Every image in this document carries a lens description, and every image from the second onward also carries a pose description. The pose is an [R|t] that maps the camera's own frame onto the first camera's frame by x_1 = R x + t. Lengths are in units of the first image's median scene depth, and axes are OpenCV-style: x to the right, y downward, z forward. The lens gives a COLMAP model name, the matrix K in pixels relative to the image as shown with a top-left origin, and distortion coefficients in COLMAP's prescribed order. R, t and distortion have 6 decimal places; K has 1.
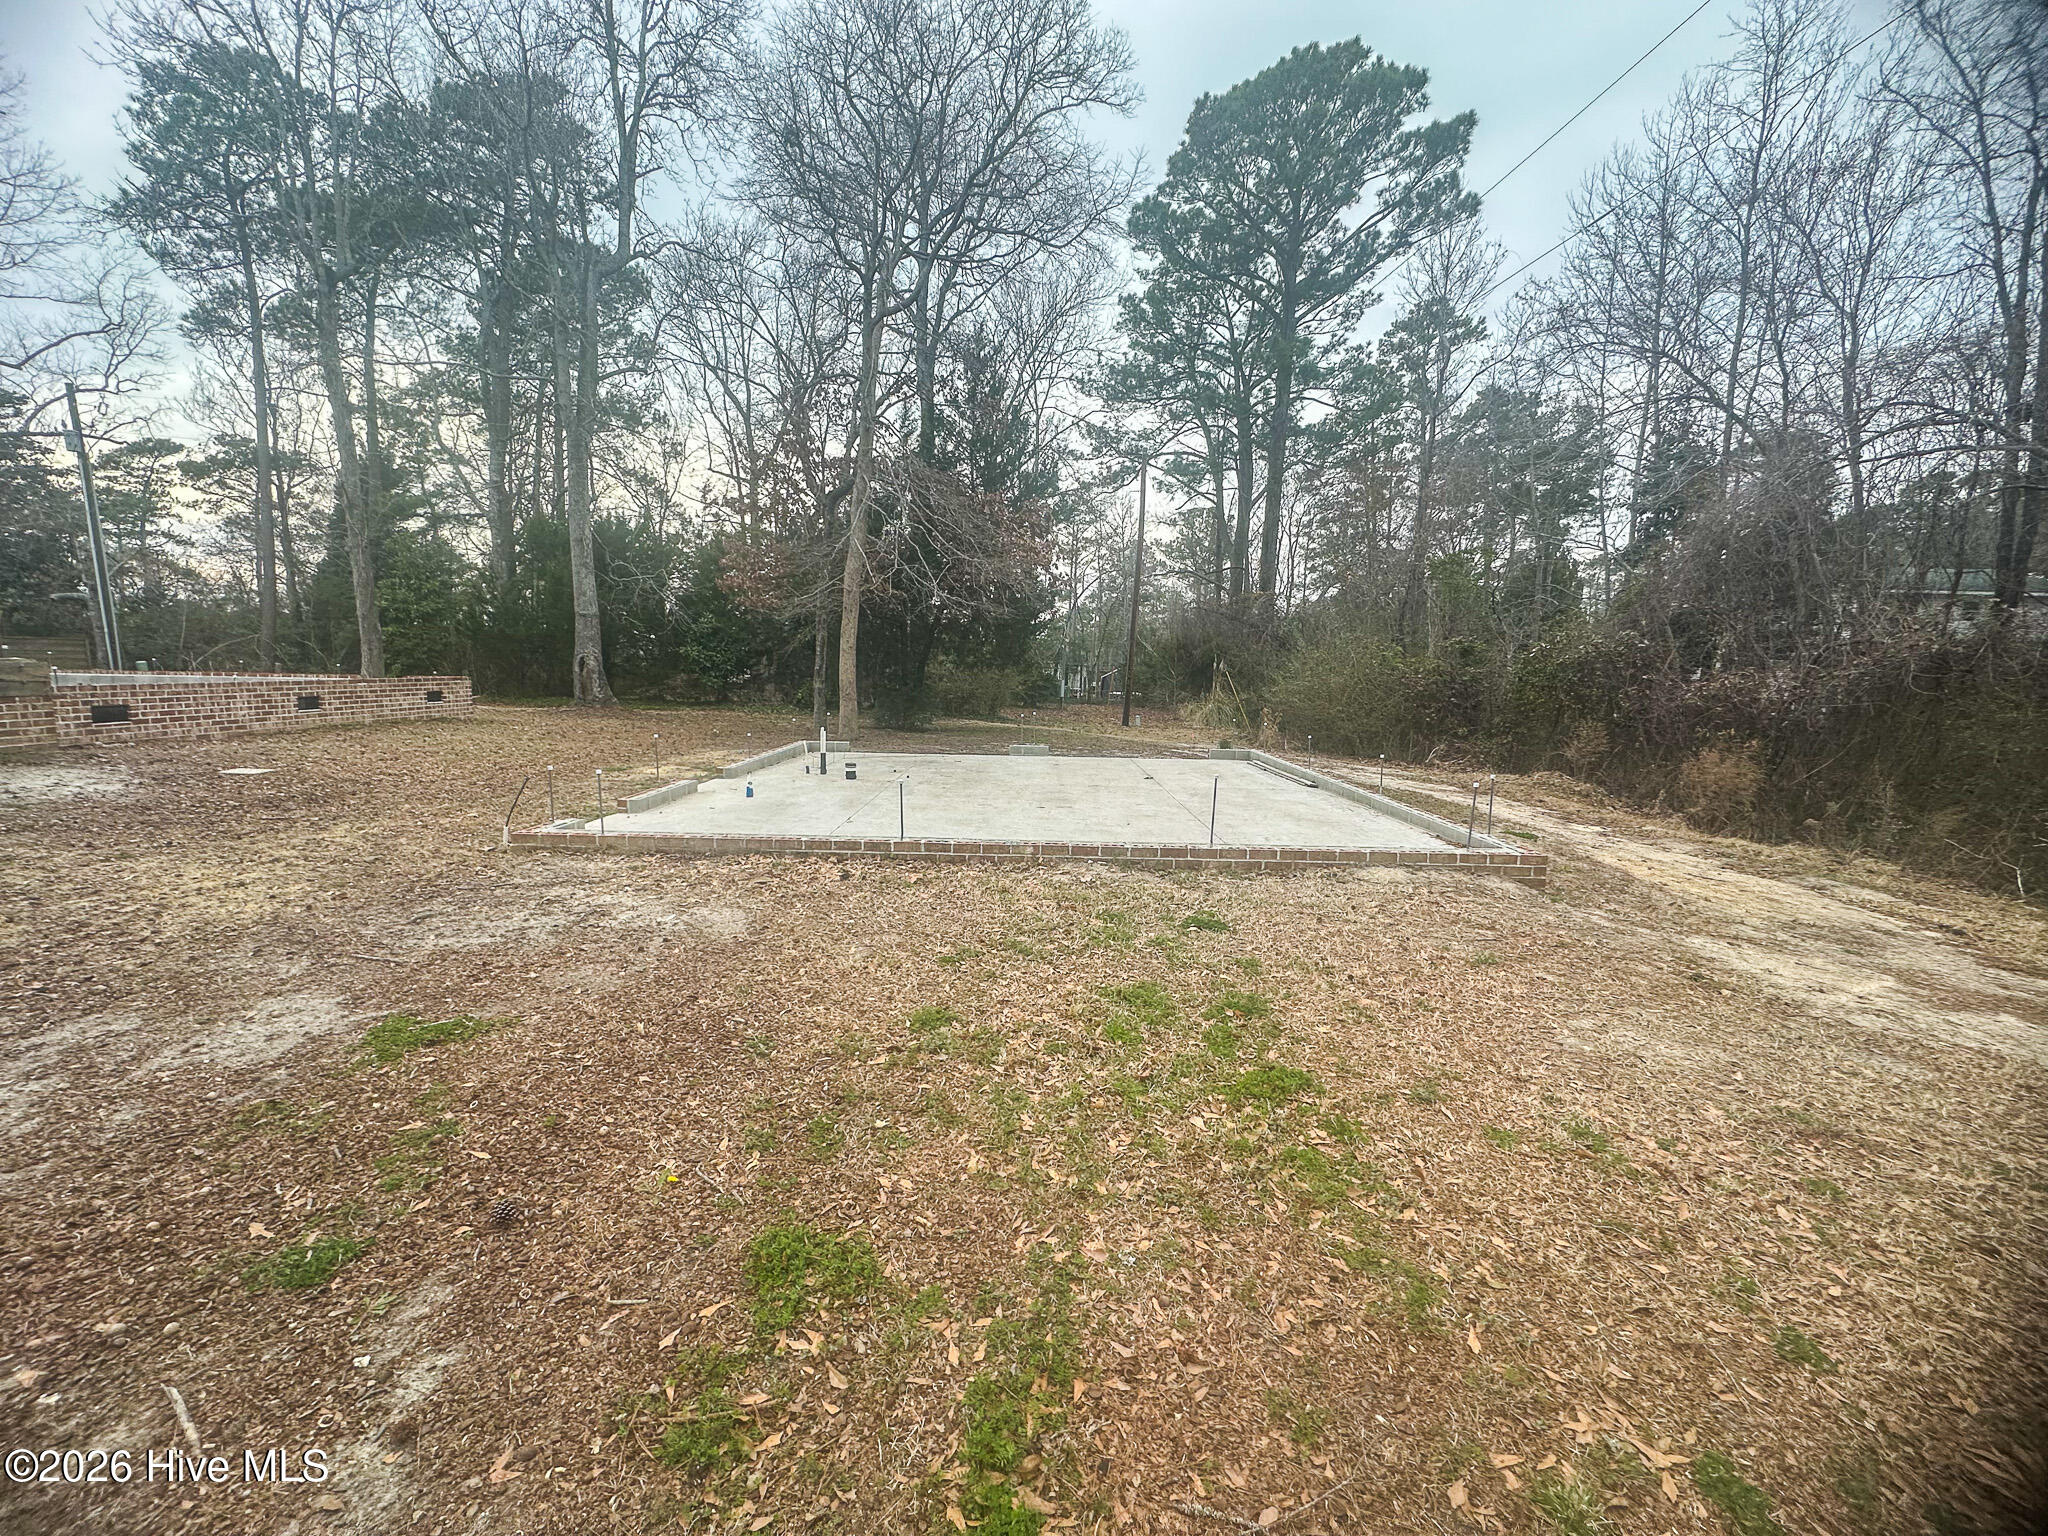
lens RADIAL K [[819.6, 0, 1018.6], [0, 819.6, 761.7], [0, 0, 1]] dist [0.001066, 0.000111]
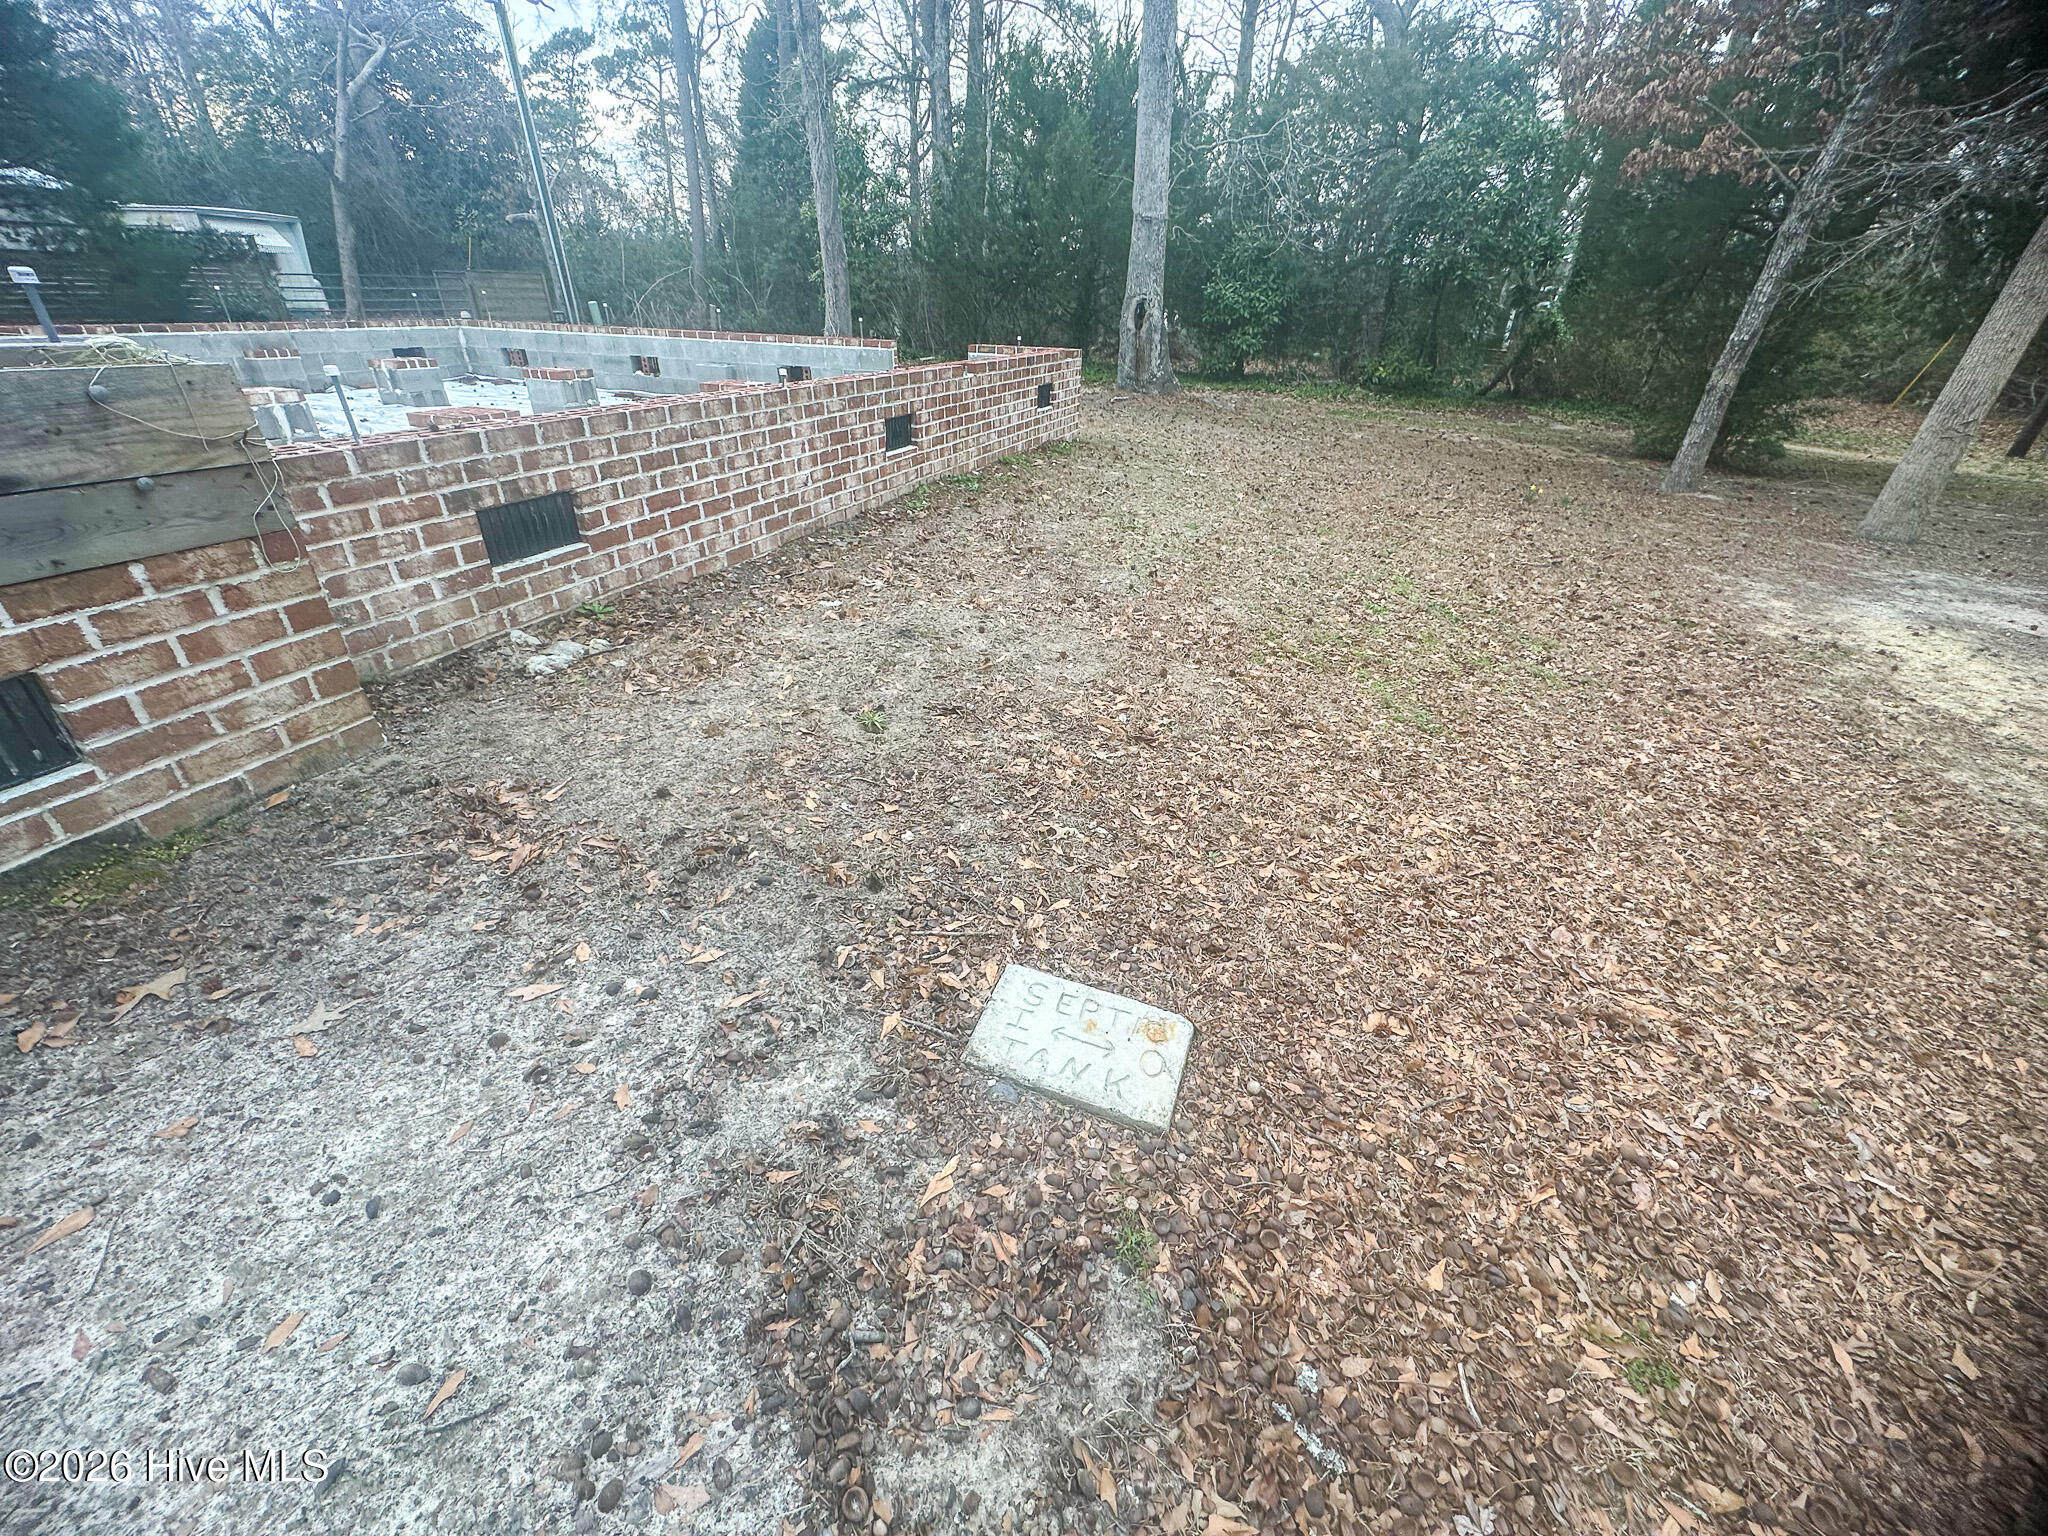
lens RADIAL K [[823.2, 0, 1014.9], [0, 823.2, 766.2], [0, 0, 1]] dist [-0.002160, -0.000204]
pose [[0.922437, 0.195220, -0.333165, -0.203346], [-0.053159, 0.918776, 0.391183, -0.026427], [0.382471, -0.343131, 0.857891, 0.192056]]
